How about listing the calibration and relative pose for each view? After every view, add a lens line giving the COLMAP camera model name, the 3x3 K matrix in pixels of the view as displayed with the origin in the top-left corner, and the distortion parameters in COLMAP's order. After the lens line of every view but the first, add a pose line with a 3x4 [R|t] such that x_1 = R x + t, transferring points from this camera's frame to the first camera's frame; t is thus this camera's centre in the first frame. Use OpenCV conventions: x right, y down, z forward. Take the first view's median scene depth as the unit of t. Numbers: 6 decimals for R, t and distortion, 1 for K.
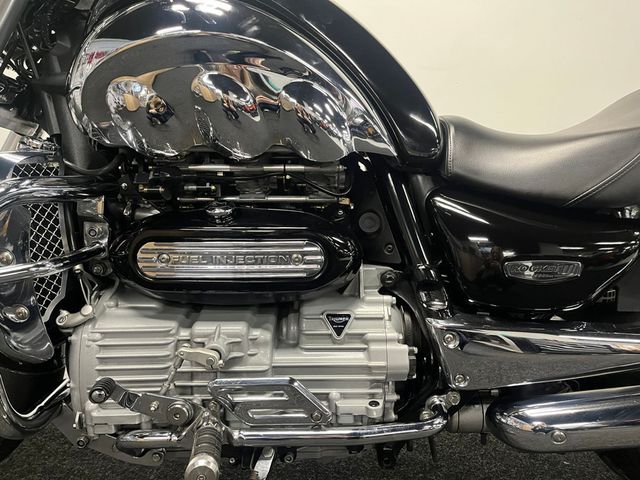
lens RADIAL K [[482.7, 0, 320.0], [0, 482.7, 240.0], [0, 0, 1]] dist [0.075341, -0.096390]
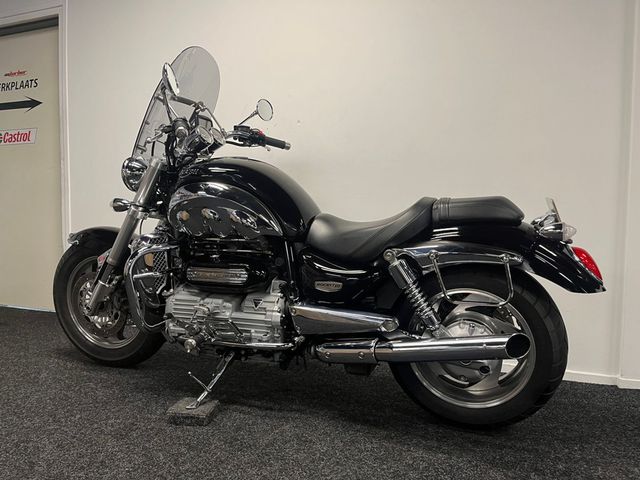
lens RADIAL K [[482.7, 0, 320.0], [0, 482.7, 240.0], [0, 0, 1]] dist [0.075341, -0.096390]
pose [[0.932608, 0.025489, -0.359990, 1.227664], [-0.037385, 0.998960, -0.026119, -0.096698], [0.358950, 0.037817, 0.932590, -1.210839]]
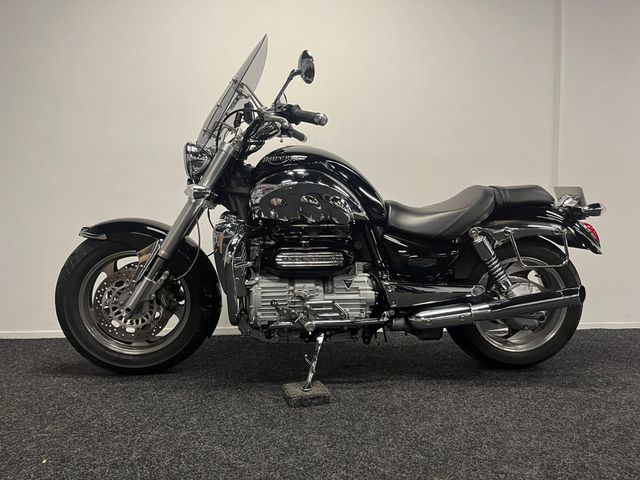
lens RADIAL K [[482.7, 0, 320.0], [0, 482.7, 240.0], [0, 0, 1]] dist [0.075341, -0.096390]
pose [[0.997718, -0.011906, 0.066468, -0.287266], [0.014376, 0.999219, -0.036813, 0.029757], [-0.065978, 0.037685, 0.997109, -1.623966]]
